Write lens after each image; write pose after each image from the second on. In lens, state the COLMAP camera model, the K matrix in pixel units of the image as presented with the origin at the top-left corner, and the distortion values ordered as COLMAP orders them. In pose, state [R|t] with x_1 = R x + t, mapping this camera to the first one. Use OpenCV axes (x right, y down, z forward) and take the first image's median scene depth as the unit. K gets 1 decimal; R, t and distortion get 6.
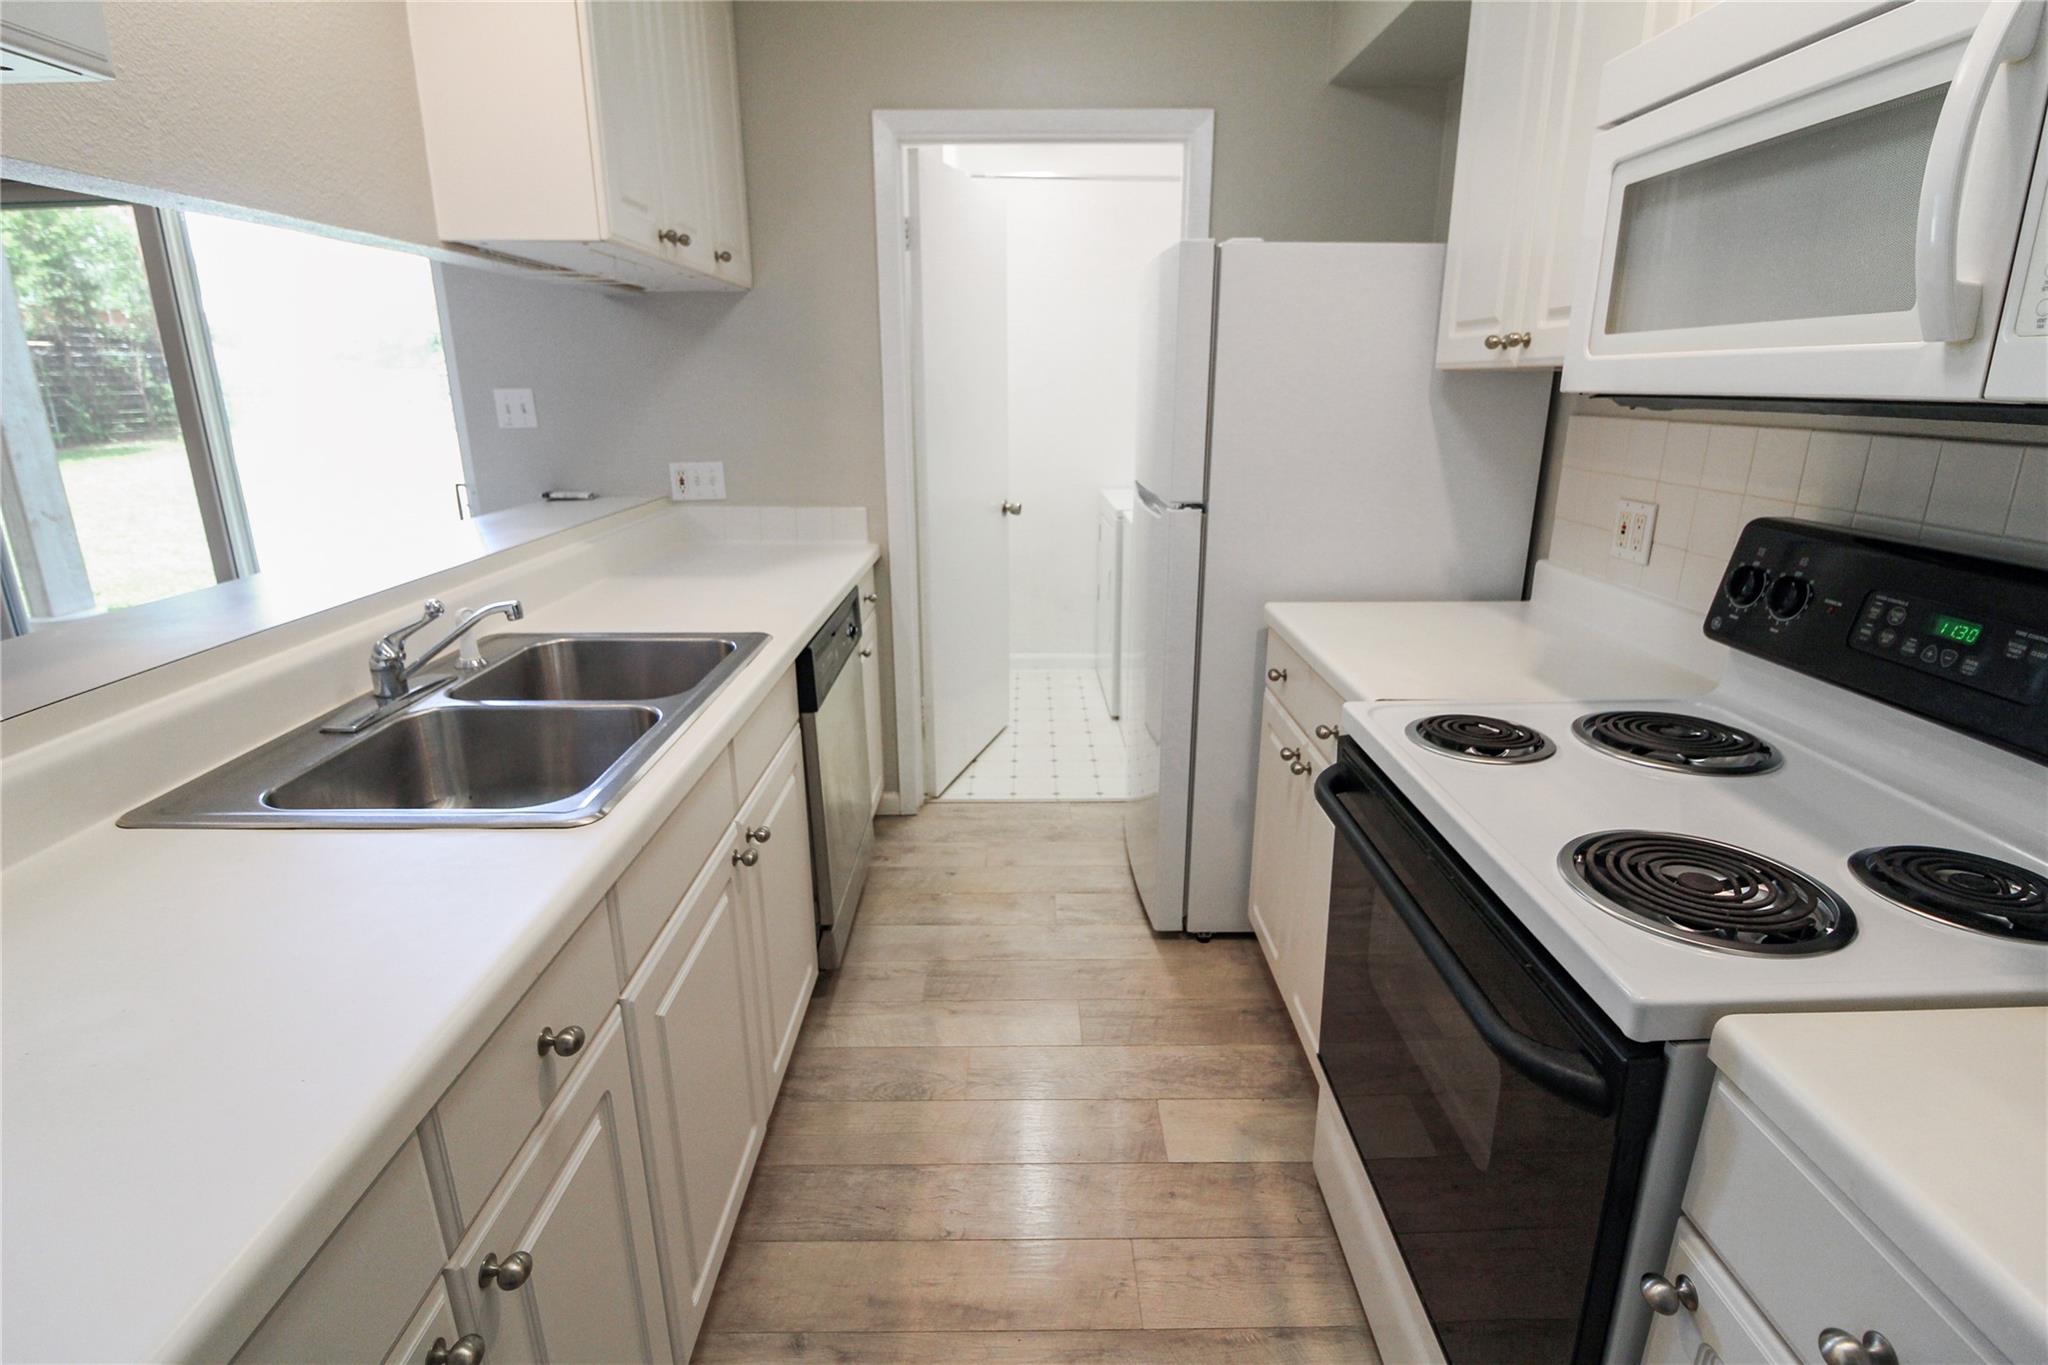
lens RADIAL K [[981.8, 0, 1026.1], [0, 981.8, 673.1], [0, 0, 1]] dist [-0.016474, -0.000152]
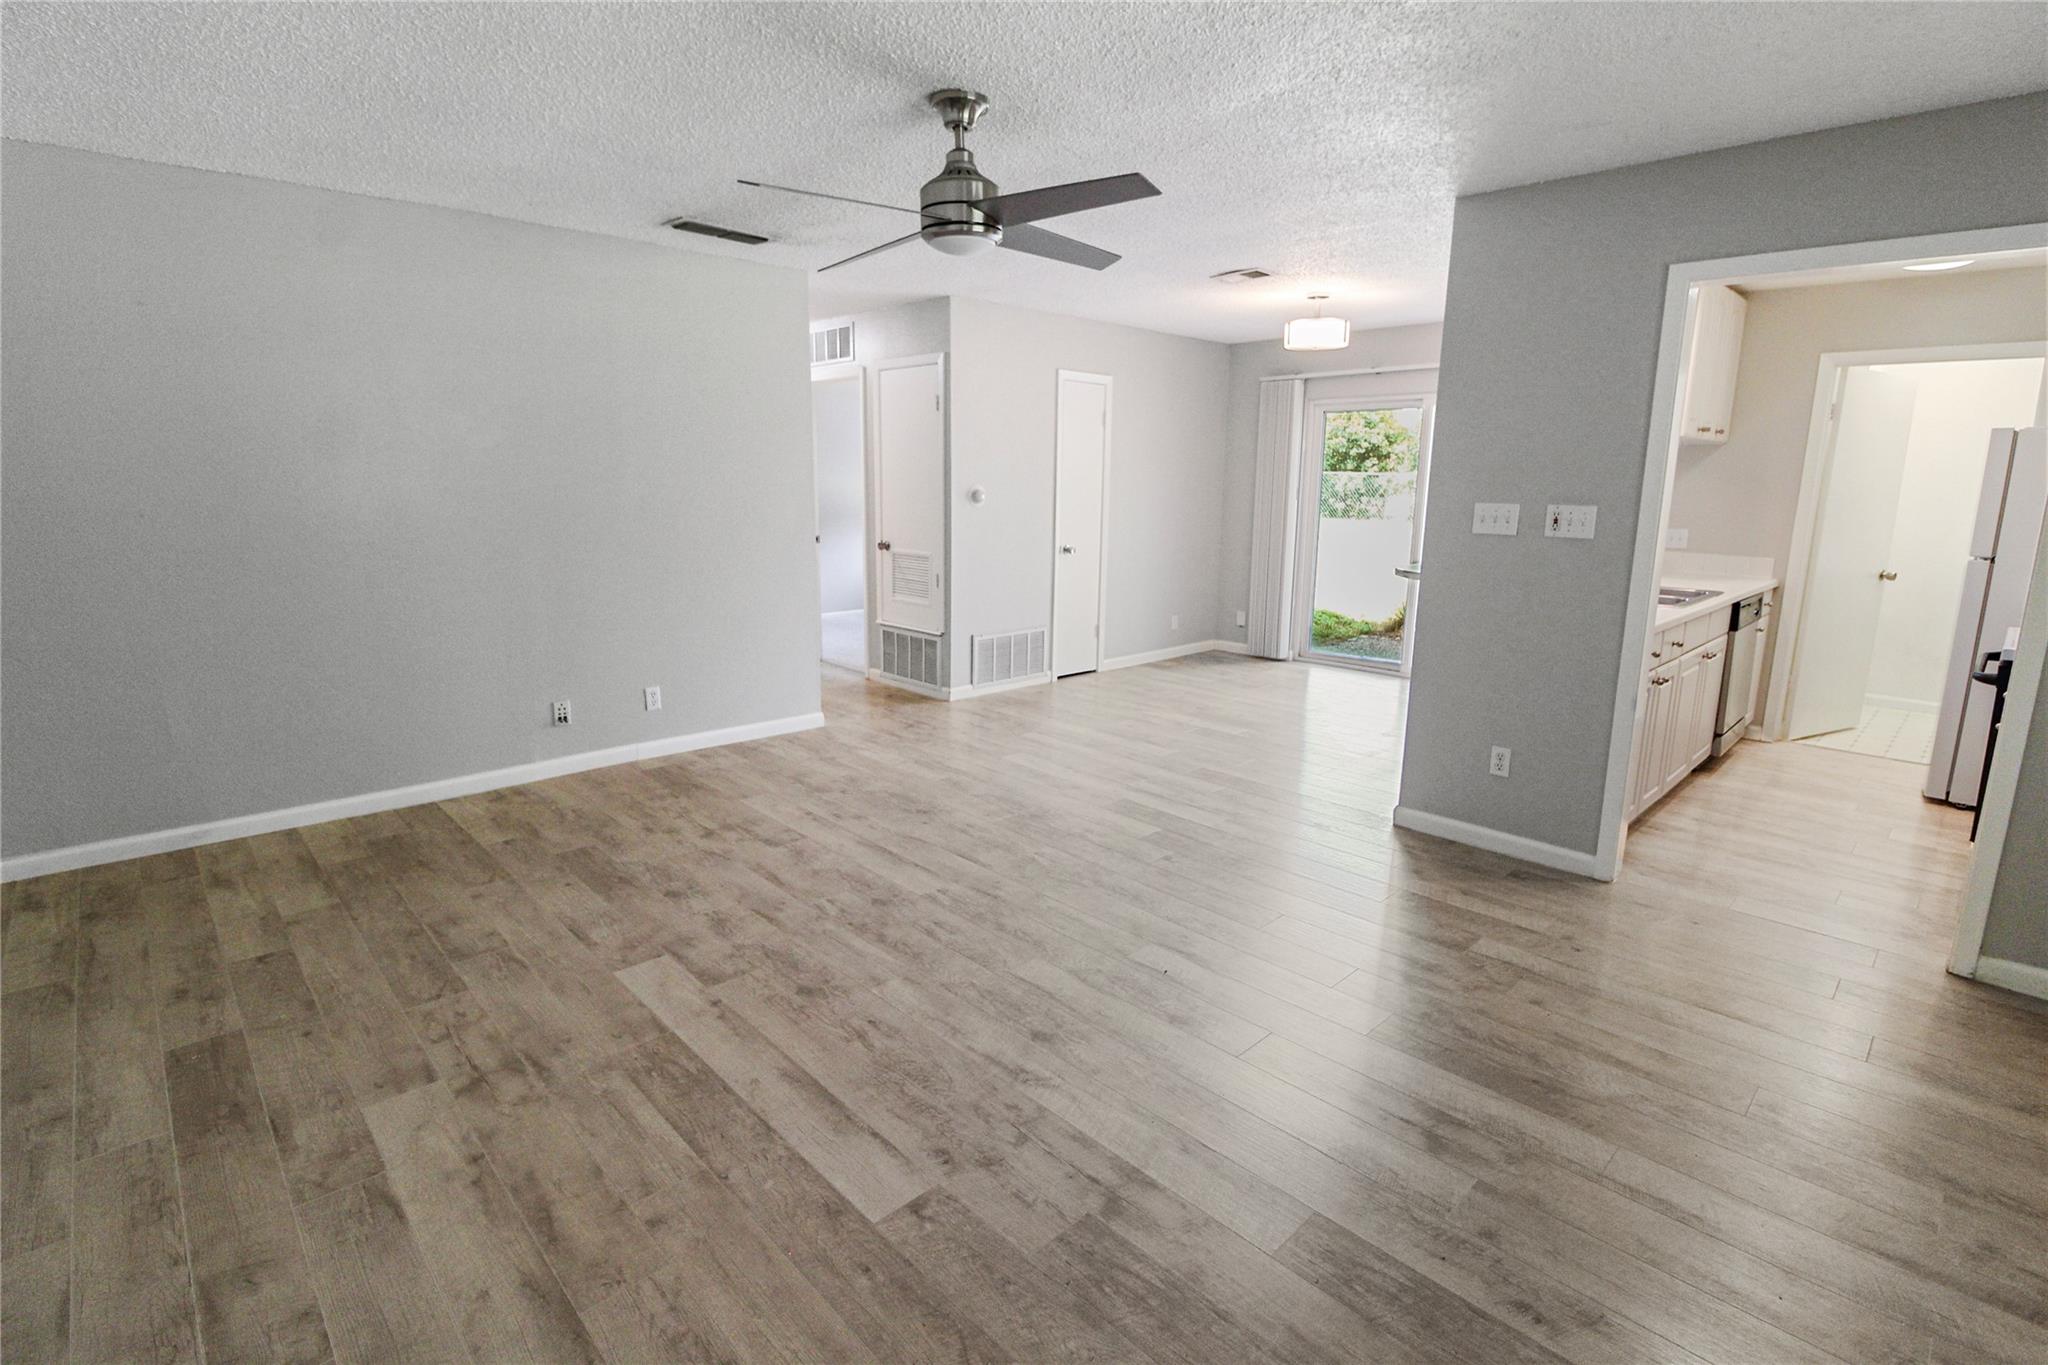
lens RADIAL K [[981.8, 0, 1034.0], [0, 981.8, 675.9], [0, 0, 1]] dist [-0.016474, -0.000152]
pose [[0.700656, 0.149585, -0.697643, 0.182376], [-0.213490, 0.976933, -0.004942, 0.383595], [0.680811, 0.152402, 0.716428, -1.321446]]
